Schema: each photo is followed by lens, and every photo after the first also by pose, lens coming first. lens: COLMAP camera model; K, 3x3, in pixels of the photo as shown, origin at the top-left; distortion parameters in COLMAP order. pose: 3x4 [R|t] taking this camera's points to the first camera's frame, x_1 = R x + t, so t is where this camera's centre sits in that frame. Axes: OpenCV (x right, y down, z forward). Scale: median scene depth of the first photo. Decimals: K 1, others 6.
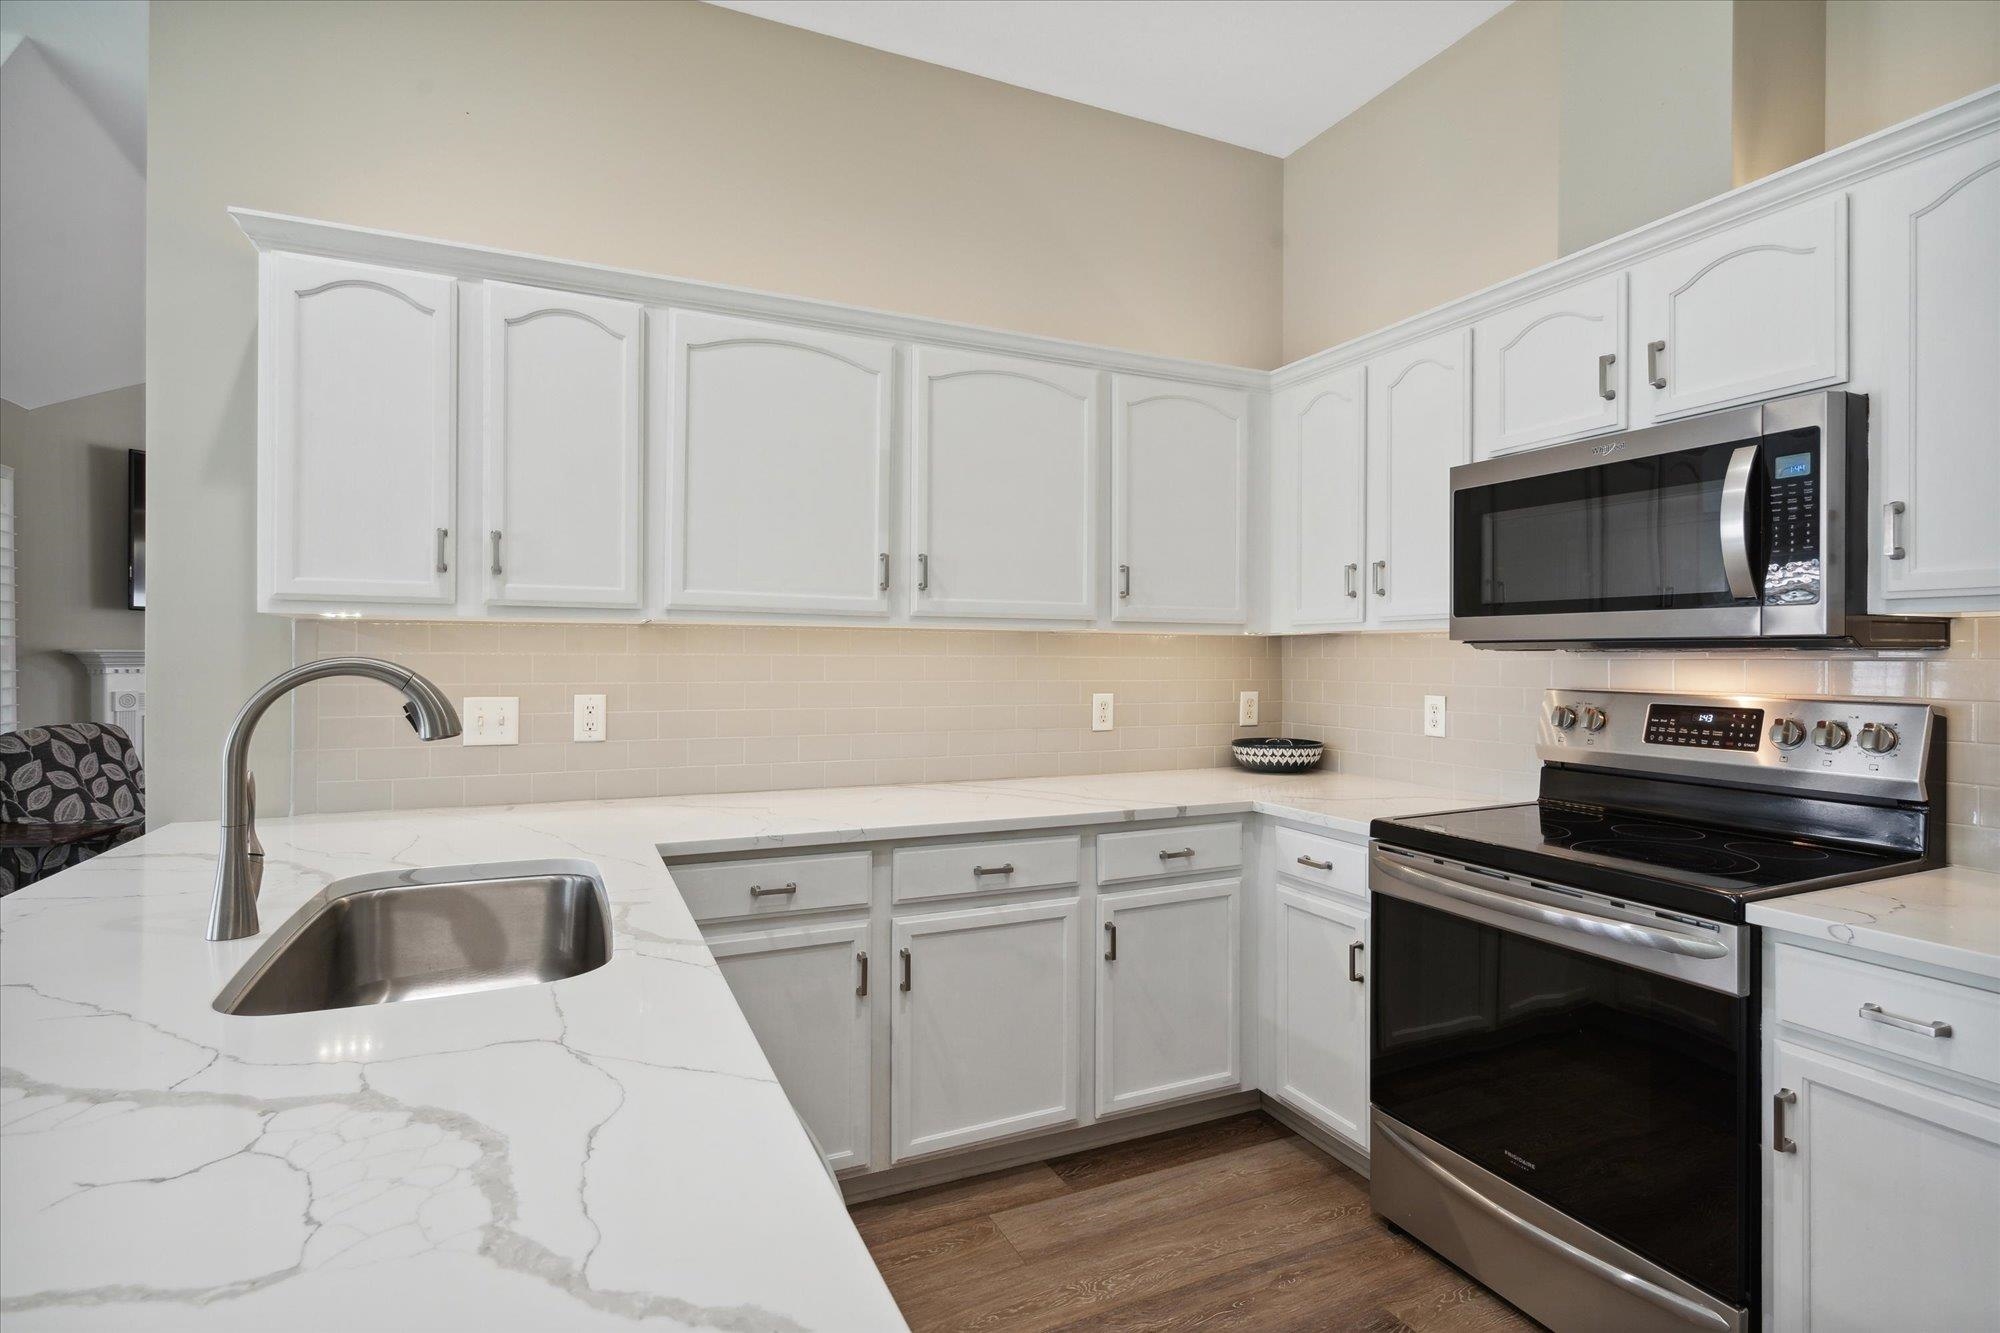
lens RADIAL K [[967.6, 0, 1002.3], [0, 967.6, 655.4], [0, 0, 1]] dist [0.002874, -0.000476]
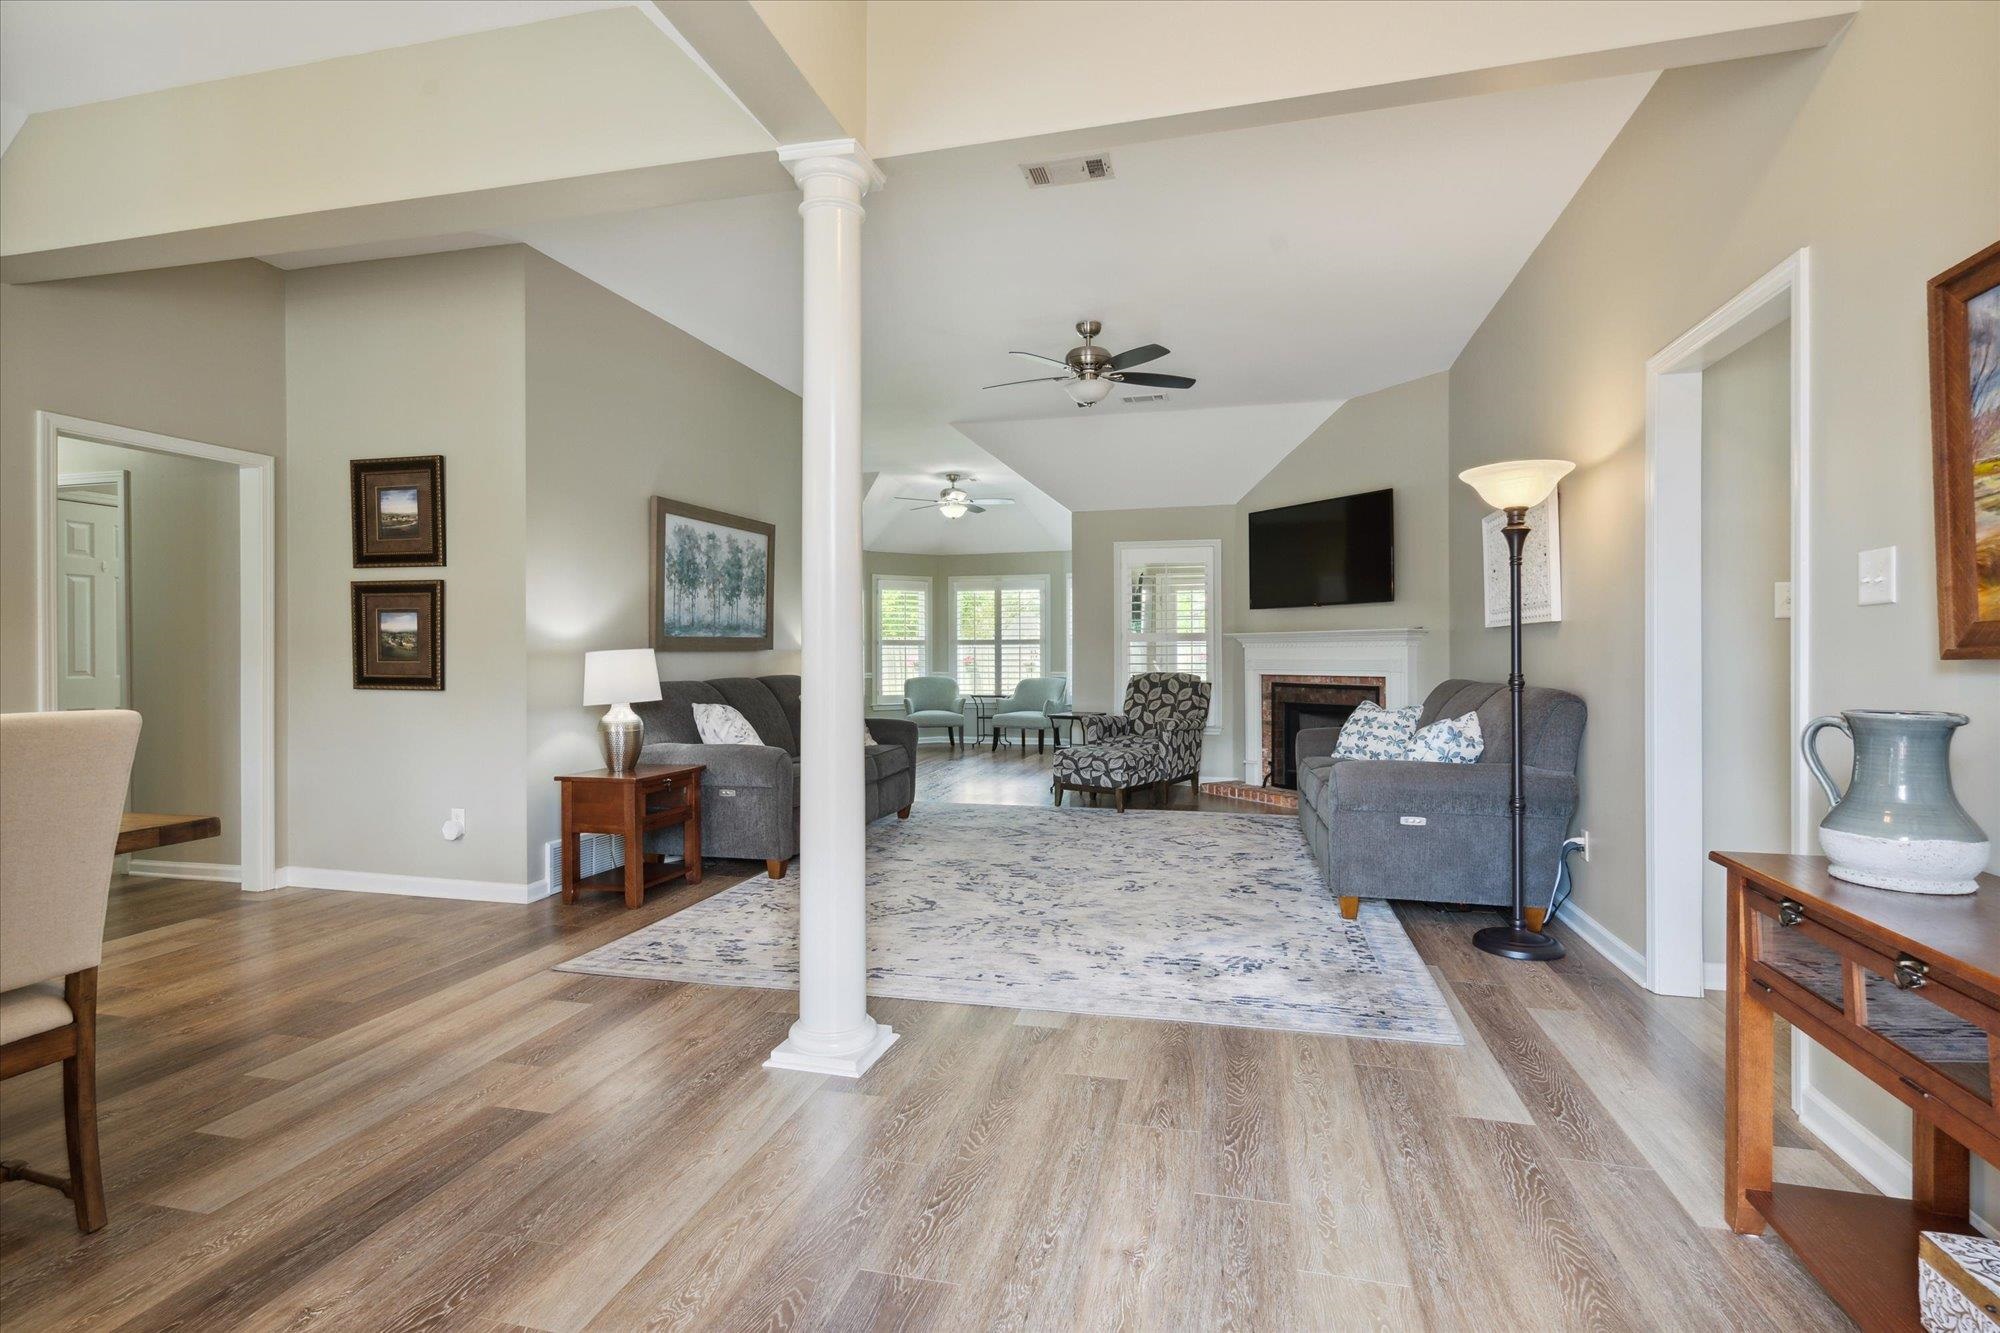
lens RADIAL K [[967.6, 0, 1003.3], [0, 967.6, 656.0], [0, 0, 1]] dist [0.002874, -0.000476]
pose [[-0.622411, 0.001042, -0.782690, 1.399361], [0.001511, 0.999999, 0.000130, 0.068246], [0.782689, -0.001102, -0.622412, 3.558360]]
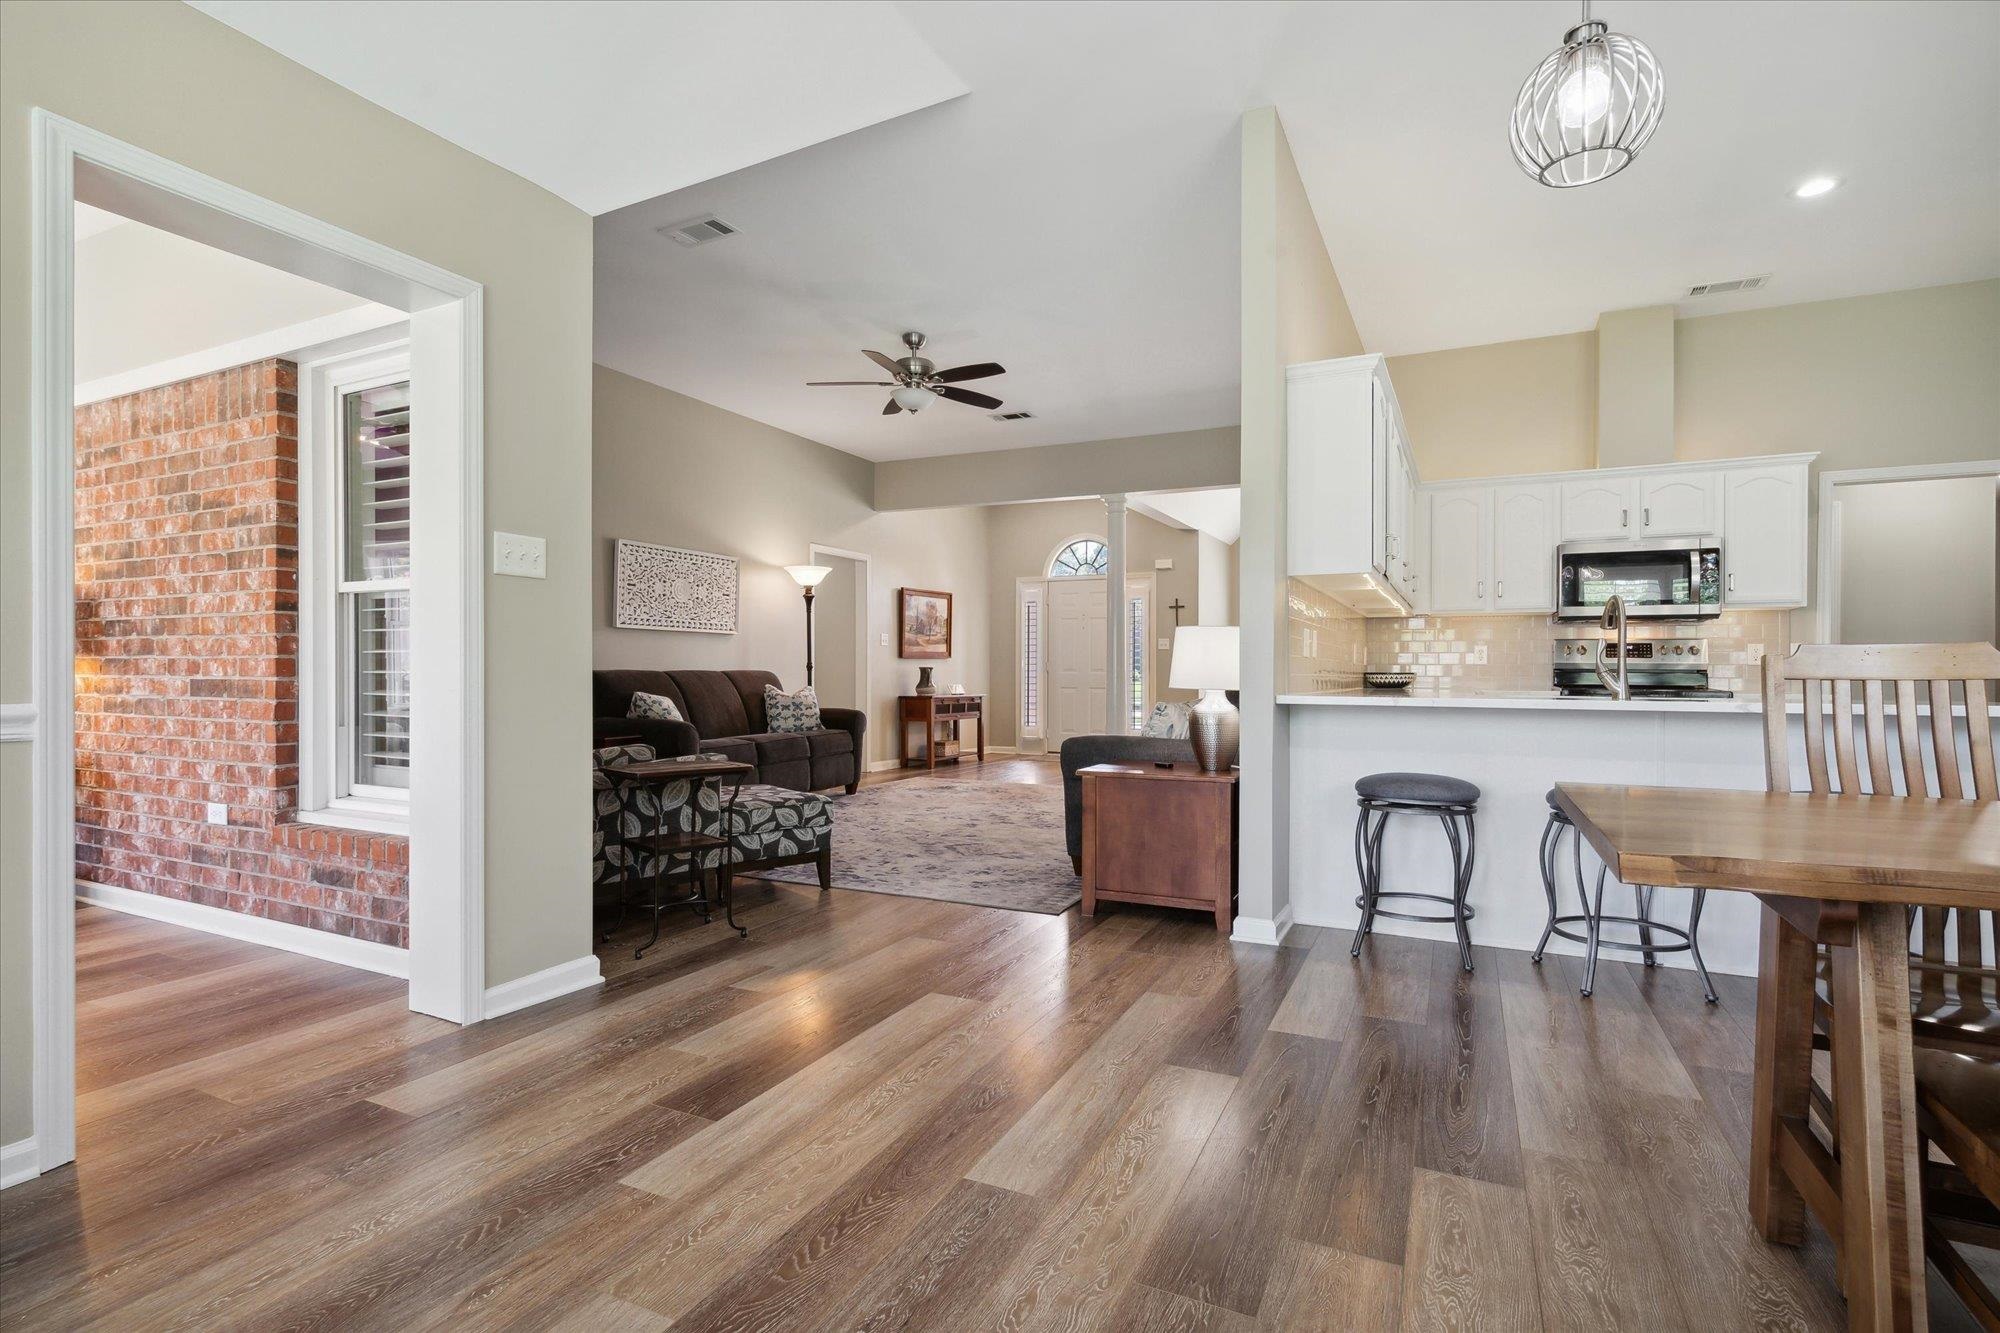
lens RADIAL K [[967.6, 0, 993.9], [0, 967.6, 672.6], [0, 0, 1]] dist [0.002874, -0.000476]
pose [[0.775153, 0.002151, 0.631770, -2.147724], [-0.004850, 0.999985, 0.002547, 0.125089], [-0.631755, -0.005039, 0.775152, 0.028680]]
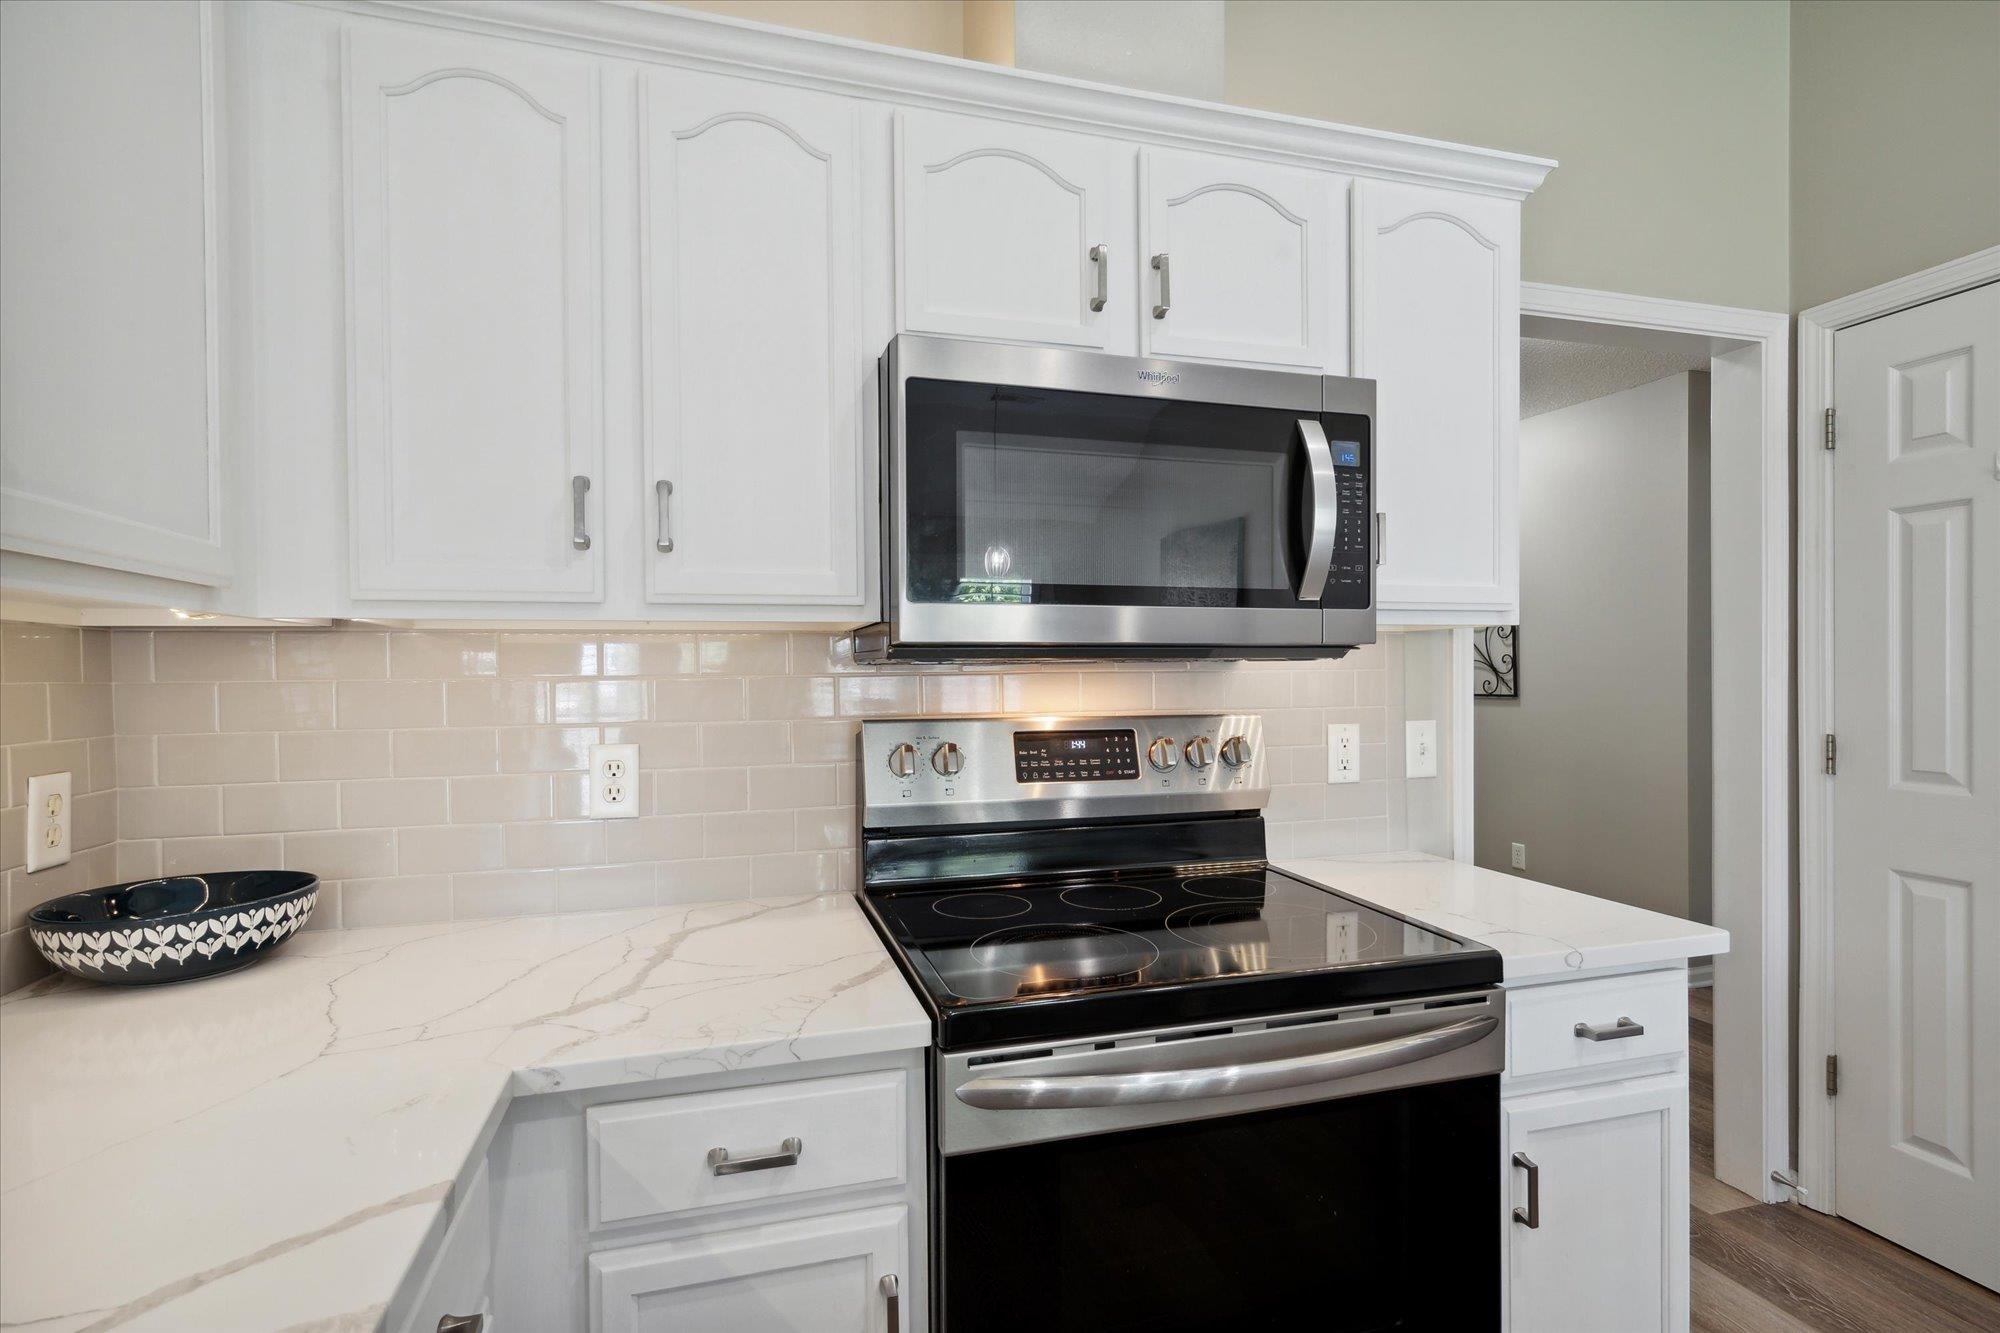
lens RADIAL K [[967.6, 0, 1008.1], [0, 967.6, 677.3], [0, 0, 1]] dist [0.002874, -0.000476]
pose [[0.140427, -0.006976, 0.990066, -0.084969], [0.008867, 0.999944, 0.005788, 0.002264], [-0.990051, 0.007966, 0.140481, 0.864951]]
